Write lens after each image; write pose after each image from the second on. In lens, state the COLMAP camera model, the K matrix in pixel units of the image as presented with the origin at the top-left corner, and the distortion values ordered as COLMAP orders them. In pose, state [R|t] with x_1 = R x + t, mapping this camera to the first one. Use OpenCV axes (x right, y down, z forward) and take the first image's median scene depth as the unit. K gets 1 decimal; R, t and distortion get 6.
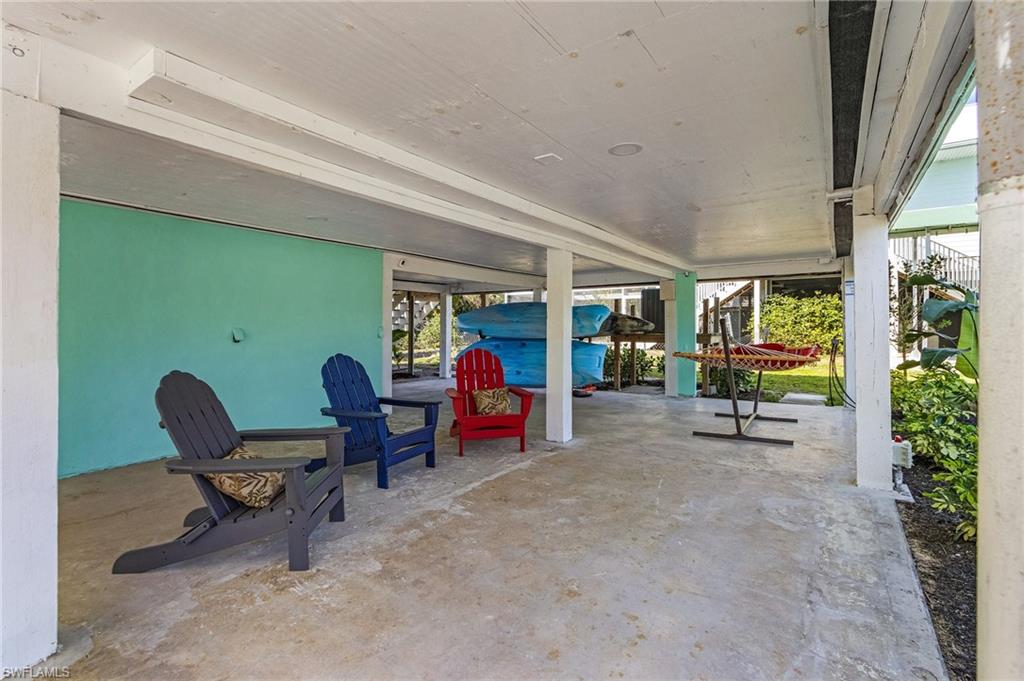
lens RADIAL K [[481.2, 0, 513.6], [0, 481.2, 328.5], [0, 0, 1]] dist [0.000931, 0.000135]
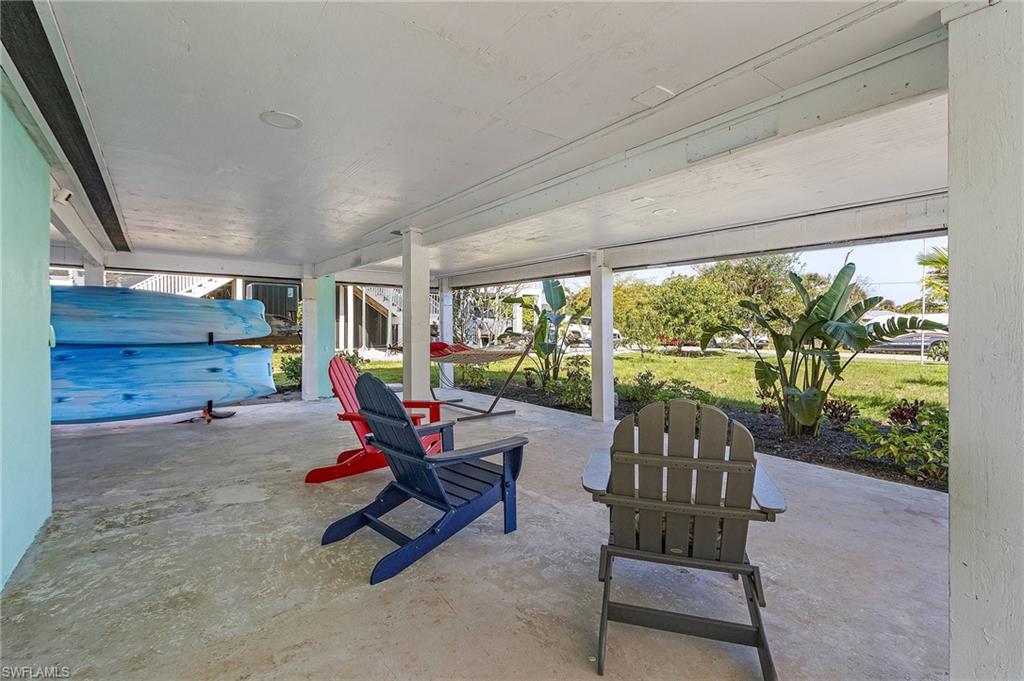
lens RADIAL K [[481.2, 0, 513.6], [0, 481.2, 328.5], [0, 0, 1]] dist [0.000931, 0.000135]
pose [[0.350400, 0.004652, 0.936589, -0.419643], [-0.004725, 0.999984, -0.003199, -0.000191], [-0.936588, -0.003304, 0.350416, 0.295360]]
